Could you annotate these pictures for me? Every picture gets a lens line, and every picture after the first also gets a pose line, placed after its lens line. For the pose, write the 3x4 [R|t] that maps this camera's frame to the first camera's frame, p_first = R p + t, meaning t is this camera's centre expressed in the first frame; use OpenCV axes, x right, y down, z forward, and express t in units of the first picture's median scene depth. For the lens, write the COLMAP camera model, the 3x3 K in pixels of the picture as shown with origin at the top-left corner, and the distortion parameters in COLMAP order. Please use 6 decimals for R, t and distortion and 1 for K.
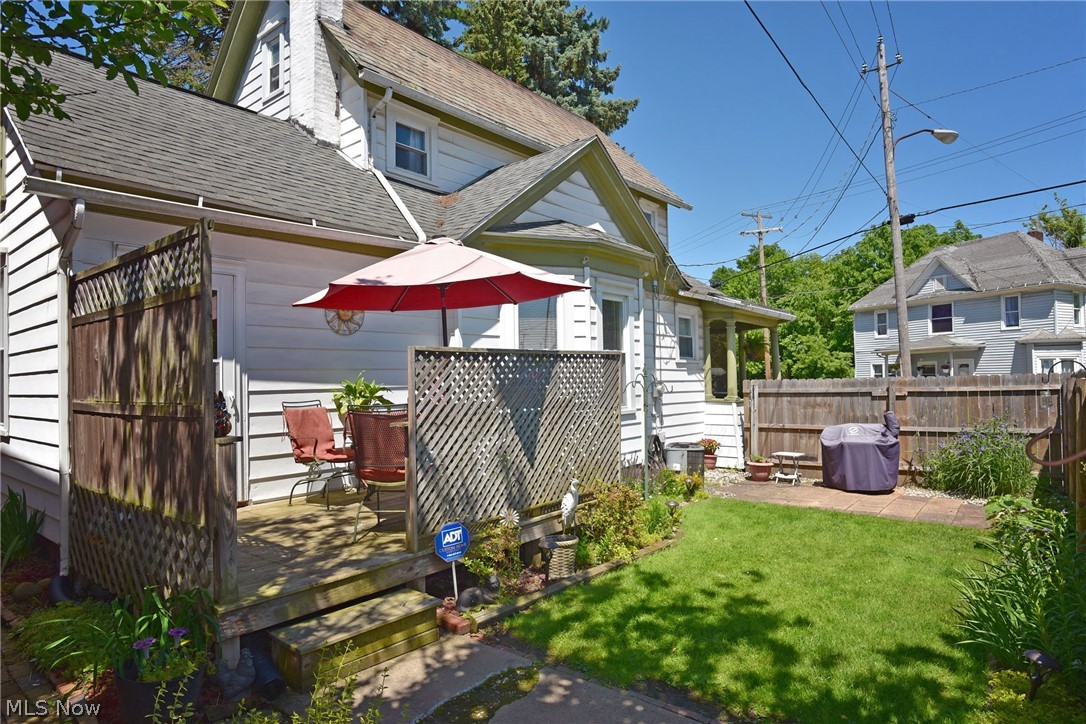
lens RADIAL K [[627.6, 0, 541.4], [0, 627.6, 364.5], [0, 0, 1]] dist [-0.036578, 0.013707]
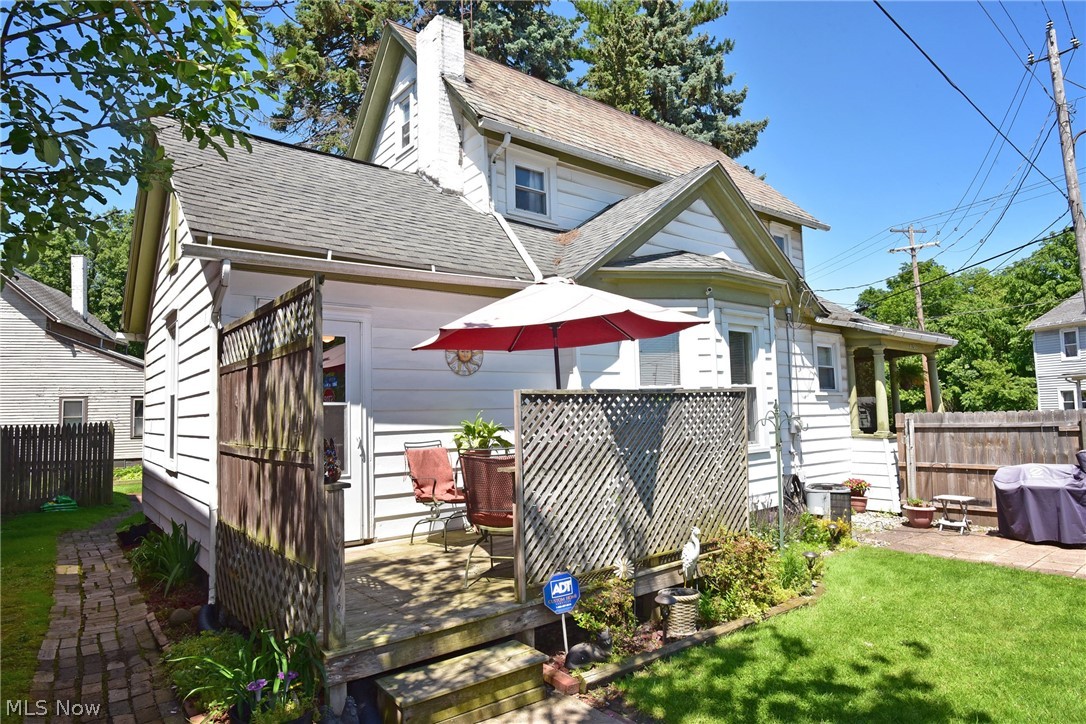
lens RADIAL K [[627.6, 0, 541.4], [0, 627.6, 364.5], [0, 0, 1]] dist [-0.036578, 0.013707]
pose [[0.977453, -0.023811, -0.209808, 0.017219], [0.013273, 0.998585, -0.051491, -0.008201], [0.210737, 0.047545, 0.976386, 0.019874]]
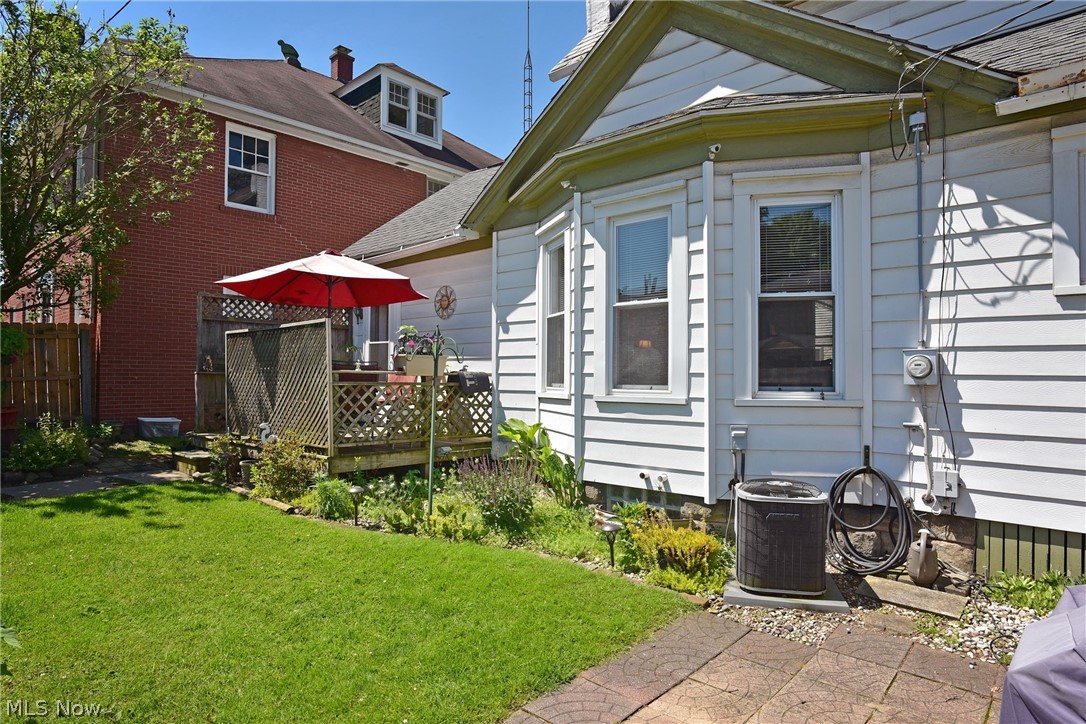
lens RADIAL K [[627.6, 0, 541.4], [0, 627.6, 364.5], [0, 0, 1]] dist [-0.036578, 0.013707]
pose [[-0.047678, 0.005072, -0.998850, 0.743075], [0.019661, 0.999798, 0.004138, 0.036947], [0.998669, -0.019441, -0.047768, 0.917658]]
